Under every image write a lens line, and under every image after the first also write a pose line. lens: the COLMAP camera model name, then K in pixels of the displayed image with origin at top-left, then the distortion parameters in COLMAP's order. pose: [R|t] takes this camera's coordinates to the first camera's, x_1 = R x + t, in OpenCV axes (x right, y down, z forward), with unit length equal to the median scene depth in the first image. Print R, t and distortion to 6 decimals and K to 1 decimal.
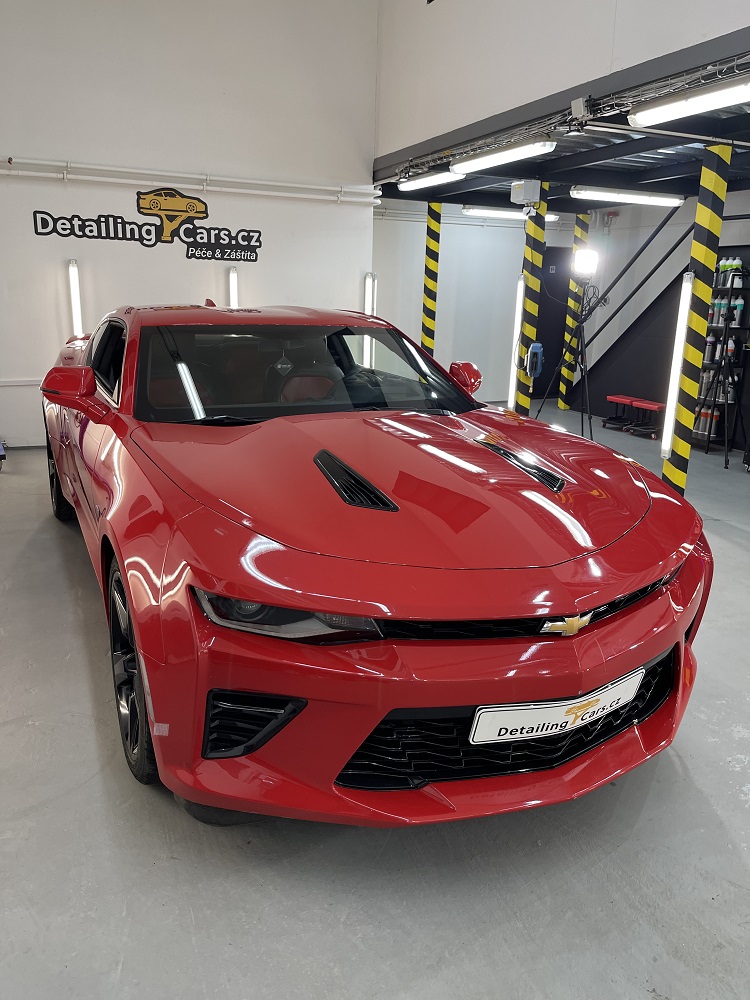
lens RADIAL K [[750.4, 0, 373.9], [0, 750.4, 487.6], [0, 0, 1]] dist [0.064480, -0.078689]
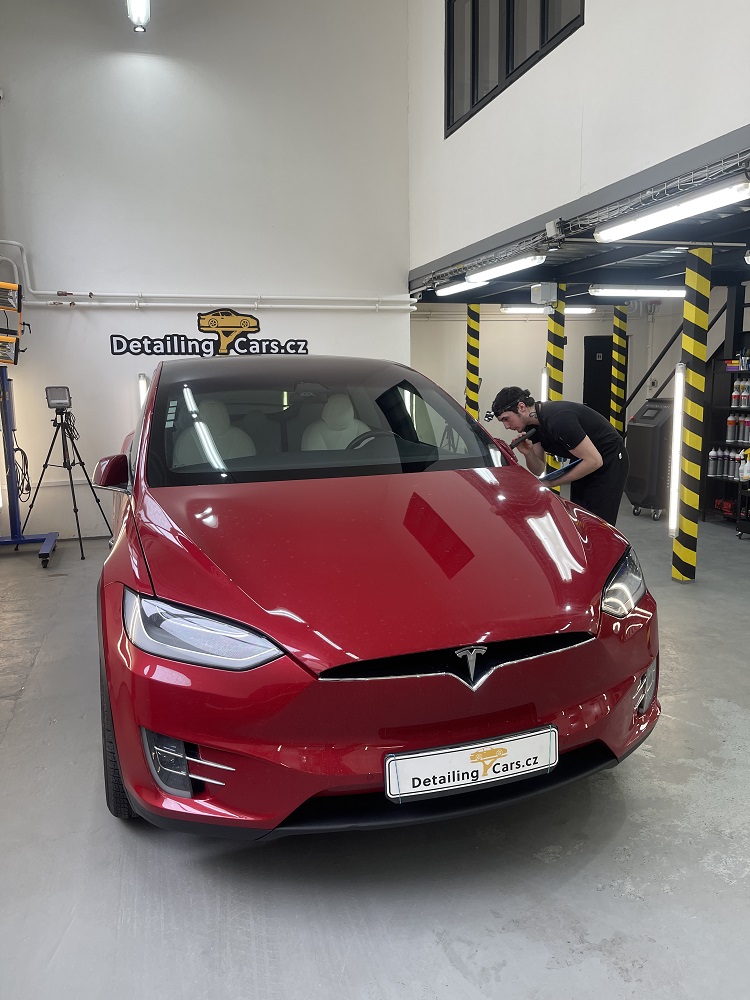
lens RADIAL K [[748.6, 0, 380.4], [0, 748.6, 495.9], [0, 0, 1]] dist [0.033946, -0.001671]
pose [[0.992491, -0.024563, -0.119827, 0.089574], [0.012479, 0.994851, -0.100574, 0.002782], [0.121680, 0.098324, 0.987687, -0.061279]]
